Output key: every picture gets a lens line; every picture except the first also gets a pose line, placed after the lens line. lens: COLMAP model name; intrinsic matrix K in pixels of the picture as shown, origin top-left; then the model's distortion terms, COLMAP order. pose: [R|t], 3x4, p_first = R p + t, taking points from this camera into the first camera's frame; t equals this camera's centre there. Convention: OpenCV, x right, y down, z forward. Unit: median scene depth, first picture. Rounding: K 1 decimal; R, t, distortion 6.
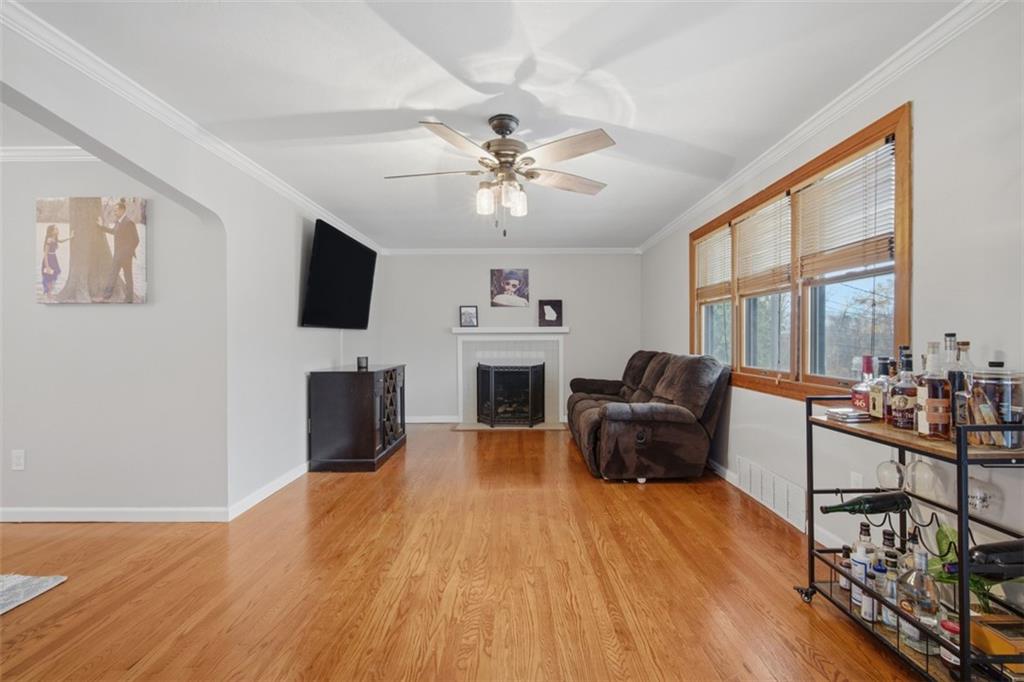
lens RADIAL K [[458.8, 0, 509.5], [0, 458.8, 340.4], [0, 0, 1]] dist [-0.000843, 0.000419]
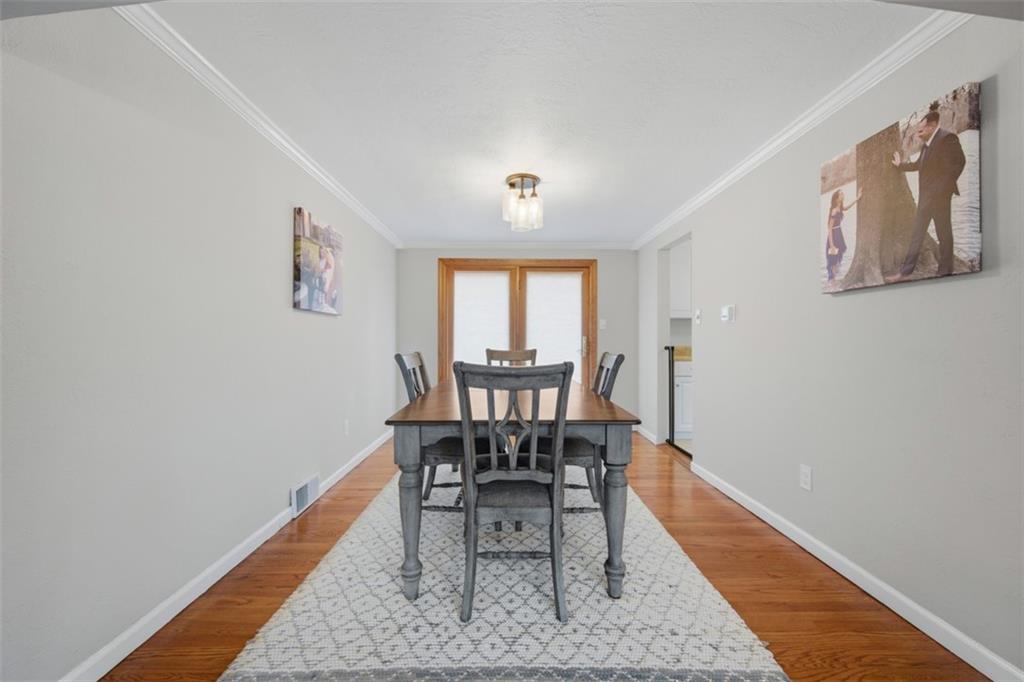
lens RADIAL K [[402.8, 0, 511.1], [0, 402.8, 339.3], [0, 0, 1]] dist [-0.000652, -0.000058]
pose [[0.020279, -0.000035, -0.999794, -0.324242], [-0.000741, 1.000000, -0.000050, 0.000279], [0.999794, 0.000742, 0.020279, 0.431916]]
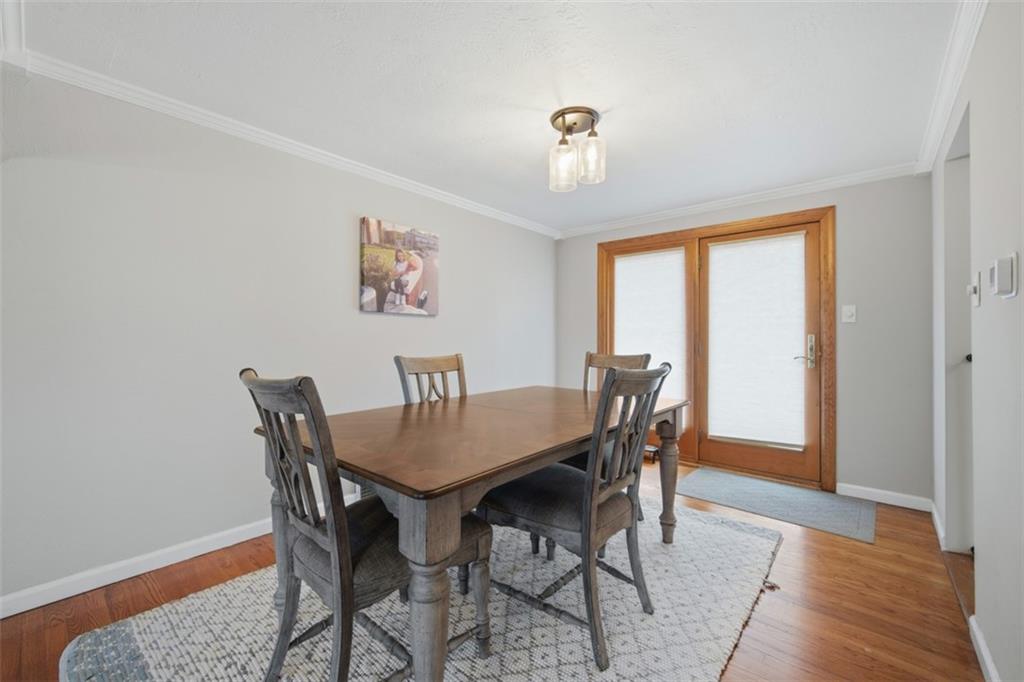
lens RADIAL K [[417.7, 0, 511.4], [0, 417.7, 335.1], [0, 0, 1]] dist [0.000724, 0.000072]
pose [[-0.648062, -0.005633, -0.761567, -0.702762], [-0.000922, 0.999978, -0.006611, -0.003911], [0.761587, -0.003582, -0.648053, 0.901303]]
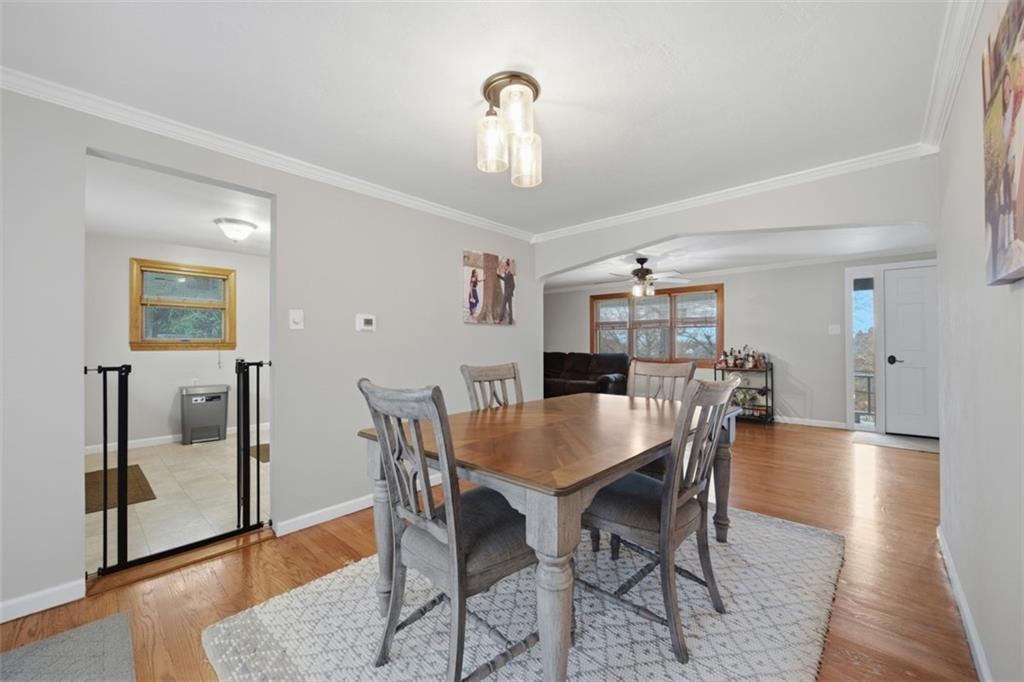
lens RADIAL K [[402.8, 0, 511.1], [0, 402.8, 339.3], [0, 0, 1]] dist [-0.000652, -0.000058]
pose [[0.670176, 0.009450, 0.742142, -1.864758], [-0.002695, 0.999943, -0.010298, -0.014055], [-0.742198, 0.004901, 0.670163, 0.048600]]
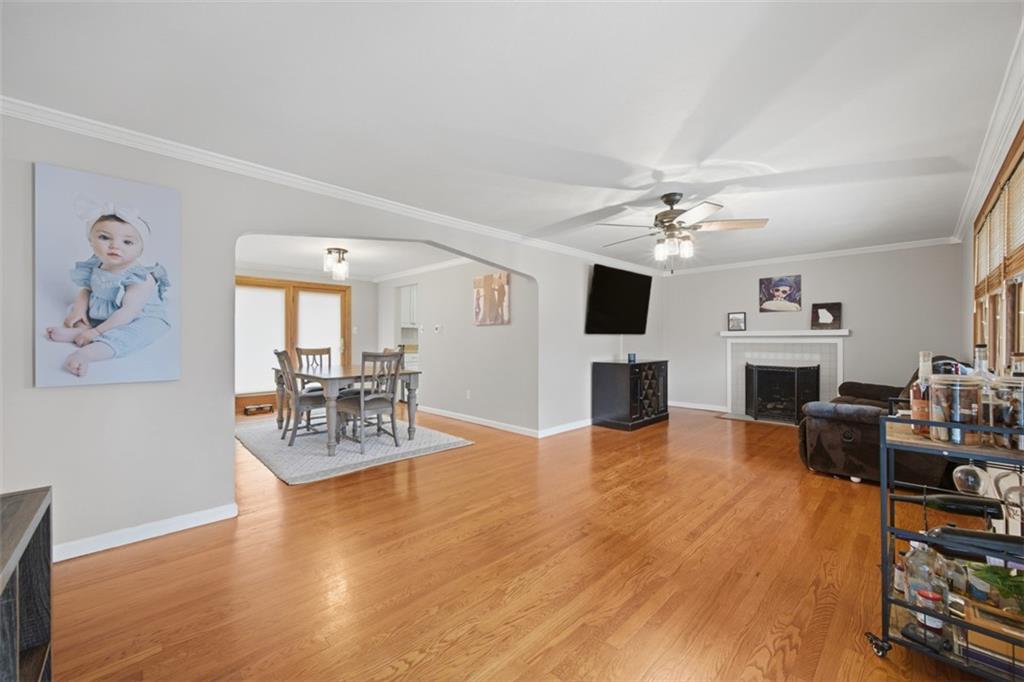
lens RADIAL K [[402.8, 0, 511.1], [0, 402.8, 339.3], [0, 0, 1]] dist [-0.000652, -0.000058]
pose [[0.705261, 0.003056, -0.708941, 0.483774], [-0.003658, 0.999993, 0.000672, -0.013522], [0.708939, 0.002119, 0.705267, -0.250847]]
